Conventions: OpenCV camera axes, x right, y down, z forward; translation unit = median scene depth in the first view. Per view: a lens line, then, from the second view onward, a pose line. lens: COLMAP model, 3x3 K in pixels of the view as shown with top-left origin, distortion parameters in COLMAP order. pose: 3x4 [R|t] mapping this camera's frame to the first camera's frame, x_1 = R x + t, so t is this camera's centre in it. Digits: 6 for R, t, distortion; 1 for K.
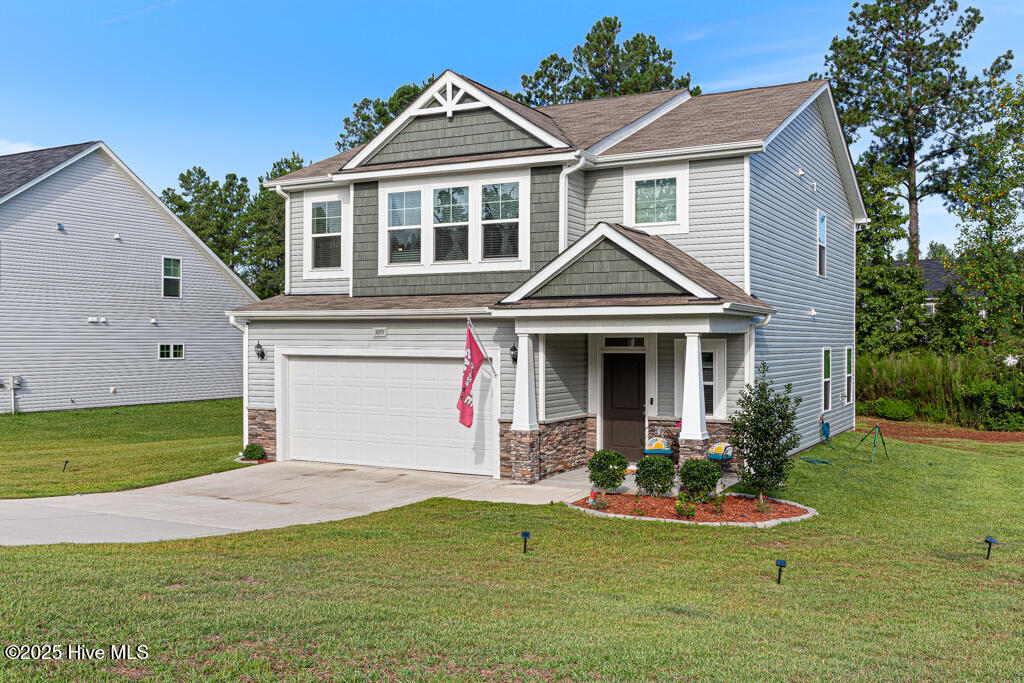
lens RADIAL K [[972.4, 0, 512.3], [0, 972.4, 342.1], [0, 0, 1]] dist [-0.019947, 0.000000]
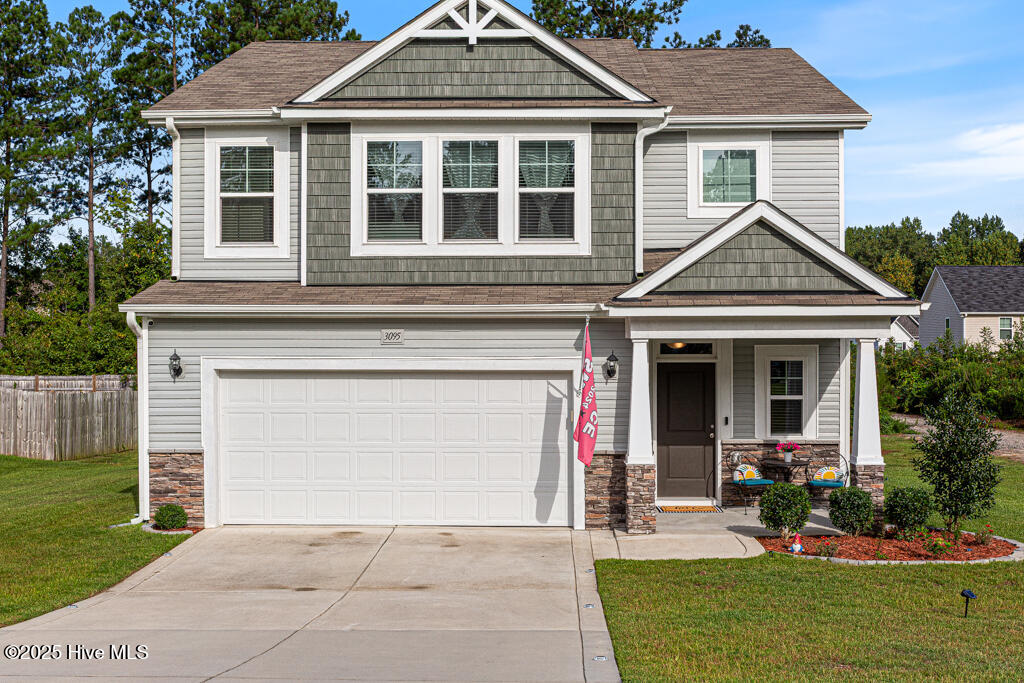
lens RADIAL K [[1190.4, 0, 512.0], [0, 1190.4, 346.2], [0, 0, 1]] dist [-0.071040, 0.000000]
pose [[0.889379, -0.004422, 0.457149, -0.451287], [0.002979, 0.999988, 0.003876, -0.006129], [-0.457161, -0.002085, 0.889382, 0.184900]]
